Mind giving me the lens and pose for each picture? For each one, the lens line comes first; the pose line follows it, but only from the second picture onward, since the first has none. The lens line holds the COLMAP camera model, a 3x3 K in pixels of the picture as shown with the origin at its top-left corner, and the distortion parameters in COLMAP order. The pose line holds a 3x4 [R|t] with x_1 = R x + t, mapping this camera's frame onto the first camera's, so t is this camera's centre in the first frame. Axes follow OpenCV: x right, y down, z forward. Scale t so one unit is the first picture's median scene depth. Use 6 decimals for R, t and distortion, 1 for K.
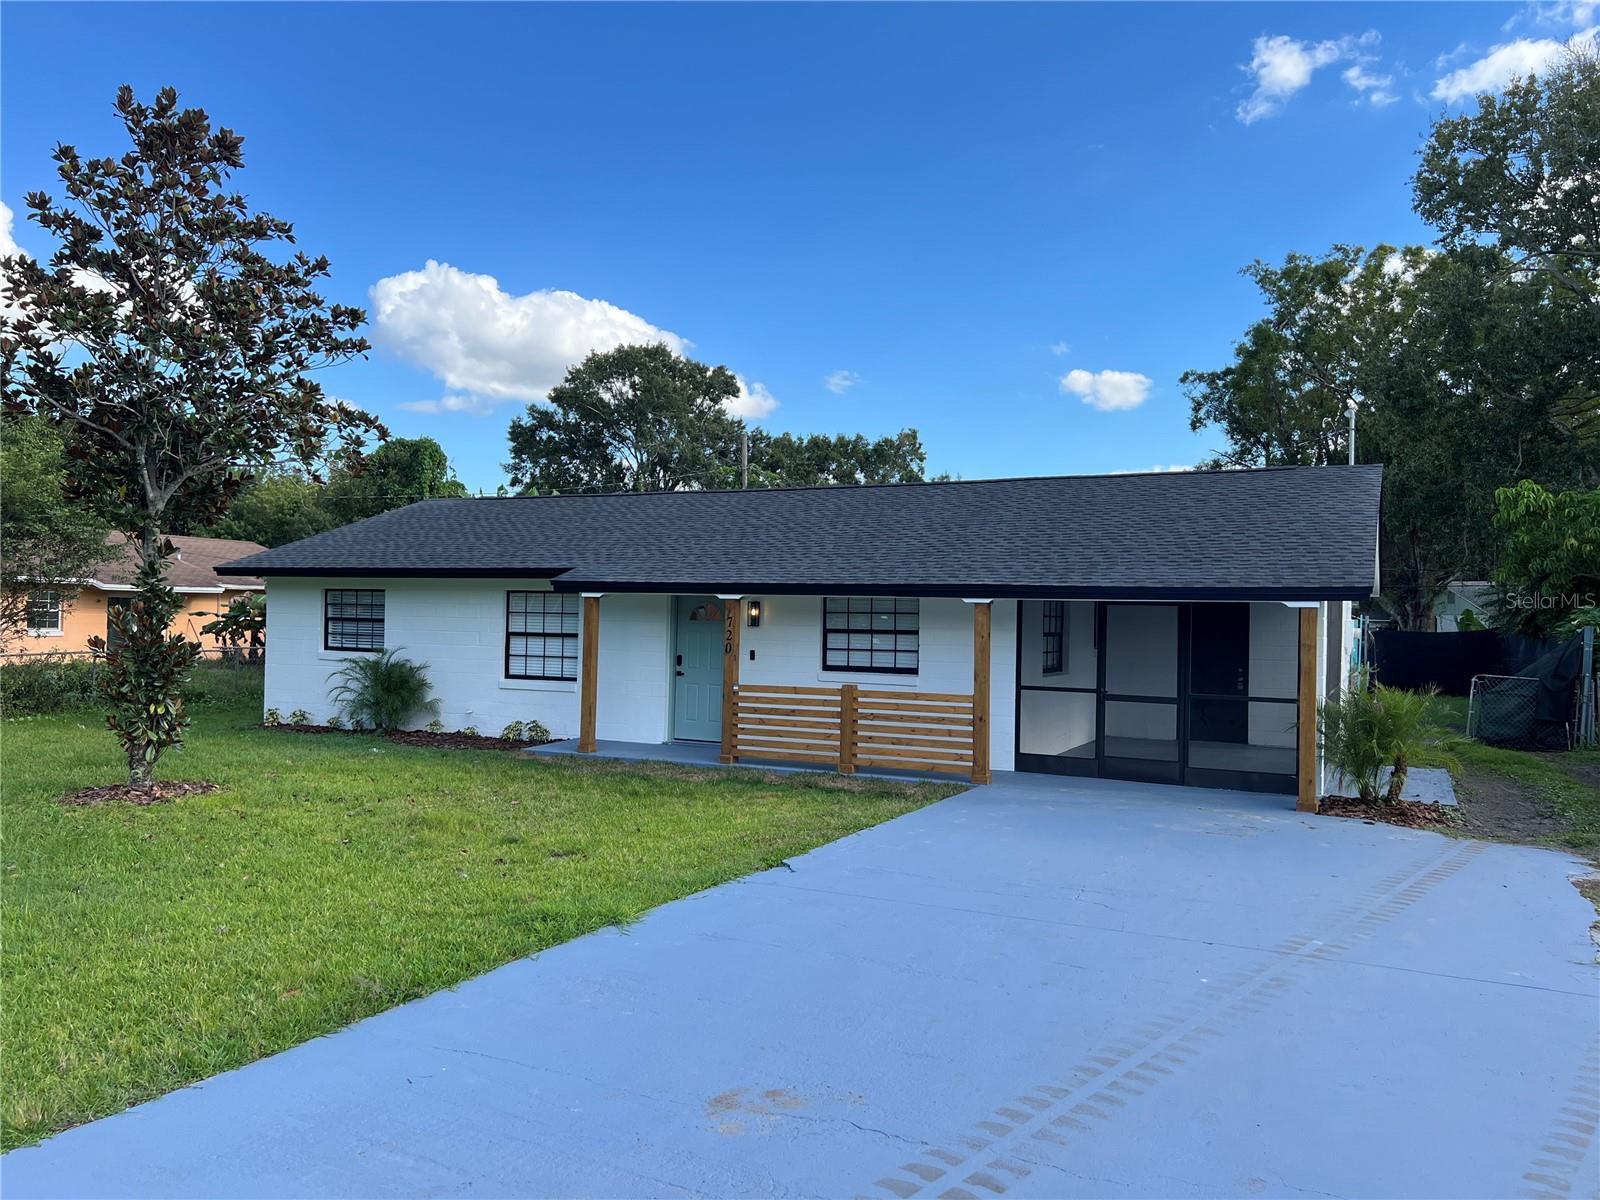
lens RADIAL K [[1208.0, 0, 800.0], [0, 1208.0, 600.0], [0, 0, 1]] dist [0.003663, 0.001521]
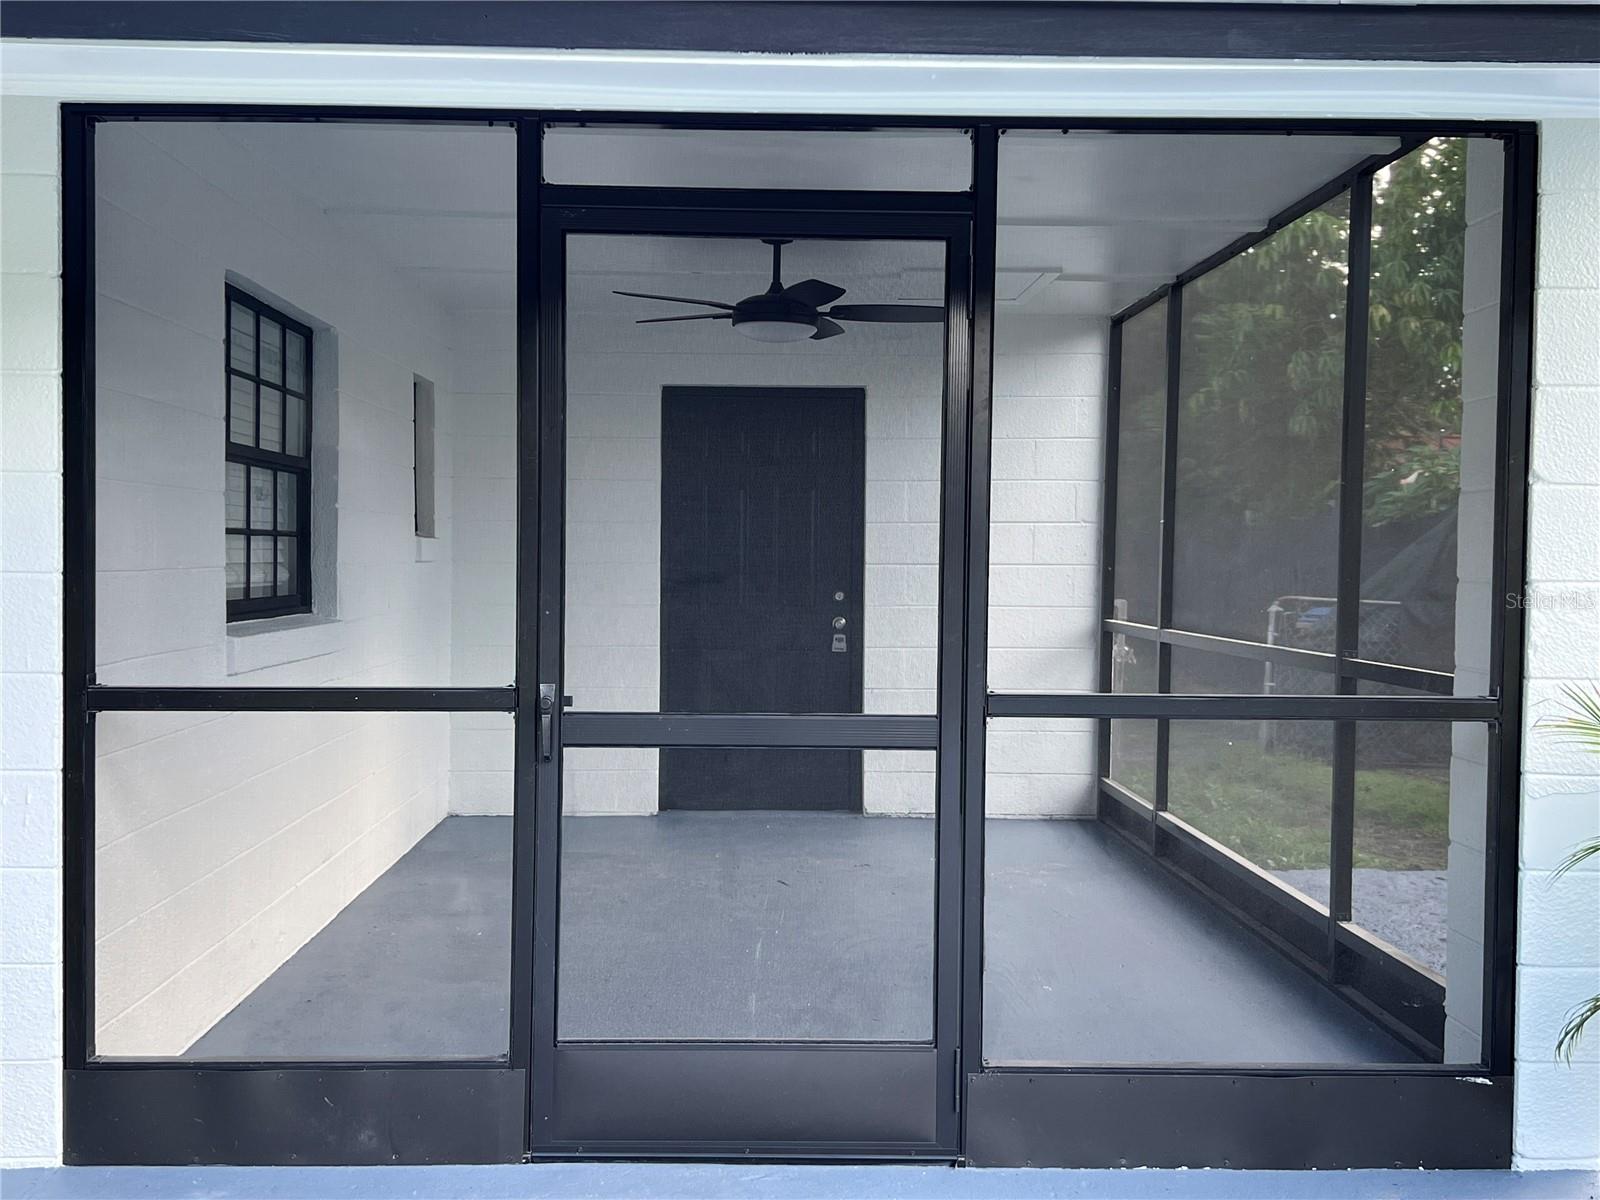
lens RADIAL K [[1758.8, 0, 800.0], [0, 1758.8, 600.0], [0, 0, 1]] dist [0.011303, 0.002177]
pose [[0.882155, -0.024241, 0.470336, 0.129749], [0.002072, 0.998865, 0.047594, 0.038329], [-0.470955, -0.041010, 0.881203, 0.607413]]
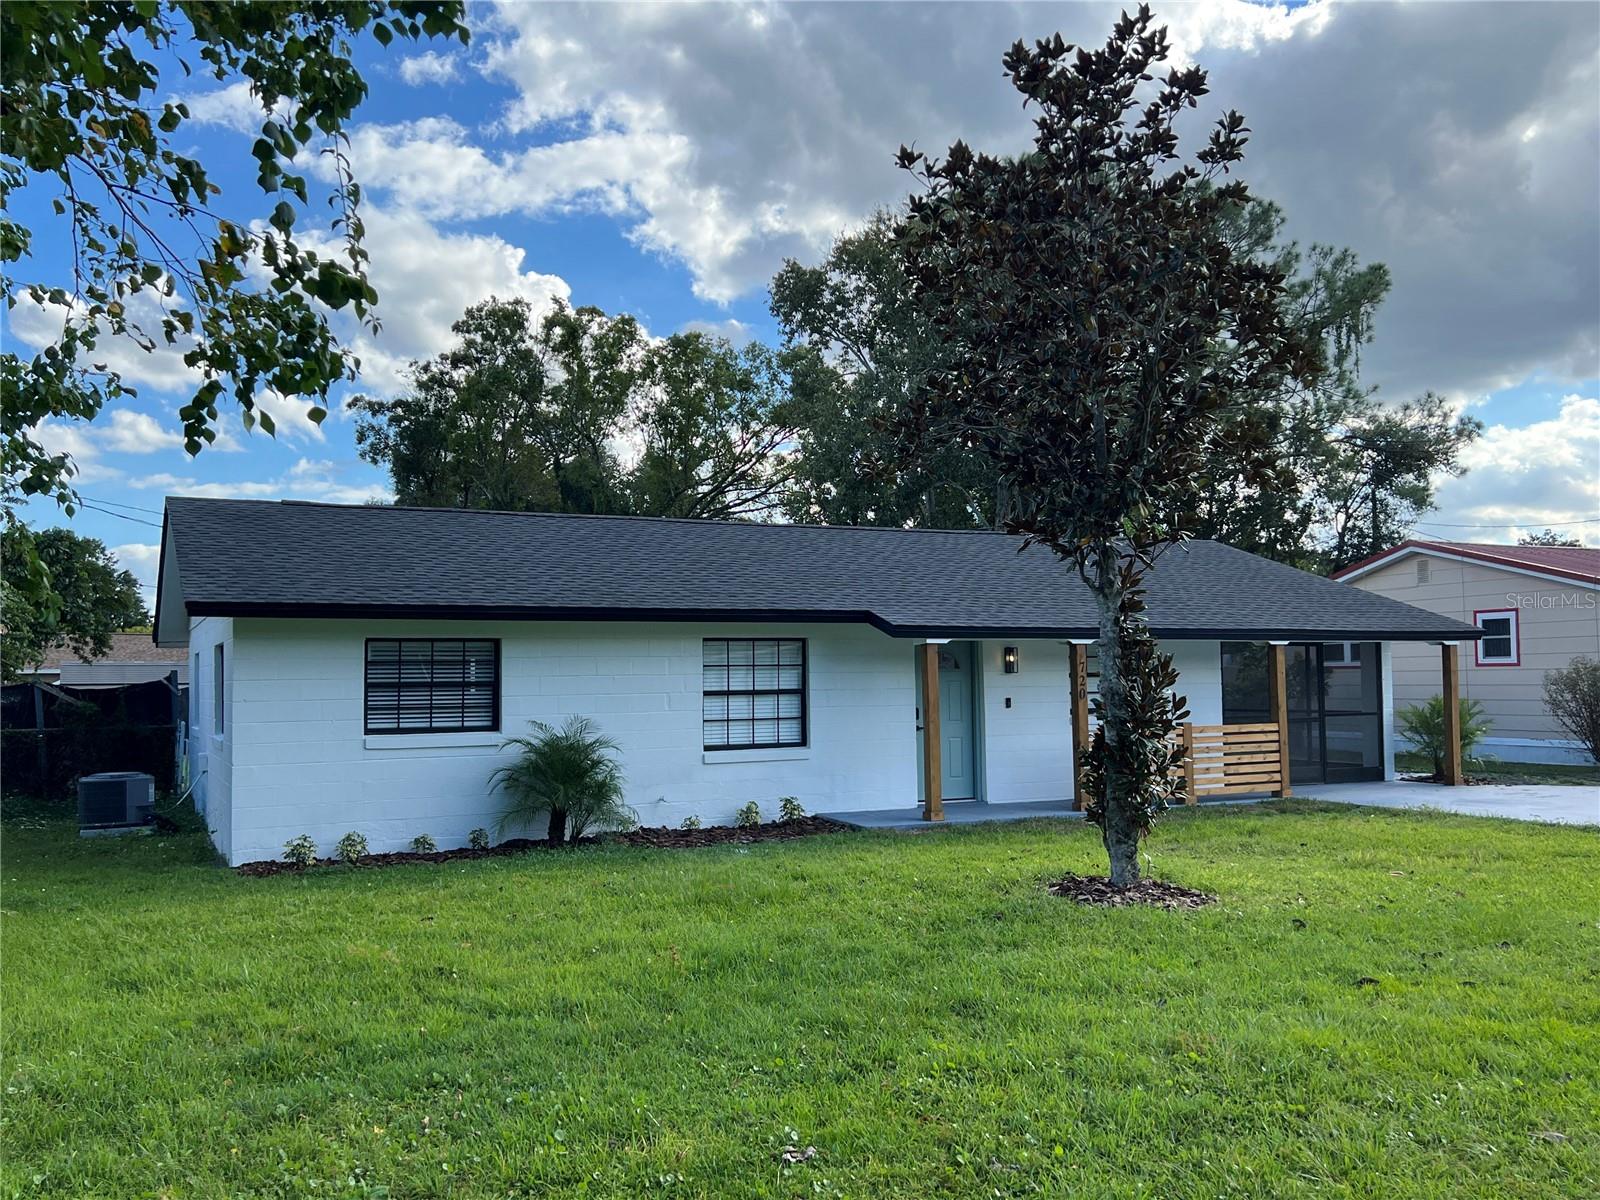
lens RADIAL K [[1404.5, 0, 800.0], [0, 1404.5, 600.0], [0, 0, 1]] dist [0.055518, 0.000417]
pose [[0.627403, 0.021841, 0.778389, -0.952037], [0.019062, 0.998876, -0.043393, 0.008481], [-0.778462, 0.042062, 0.626281, 0.396622]]
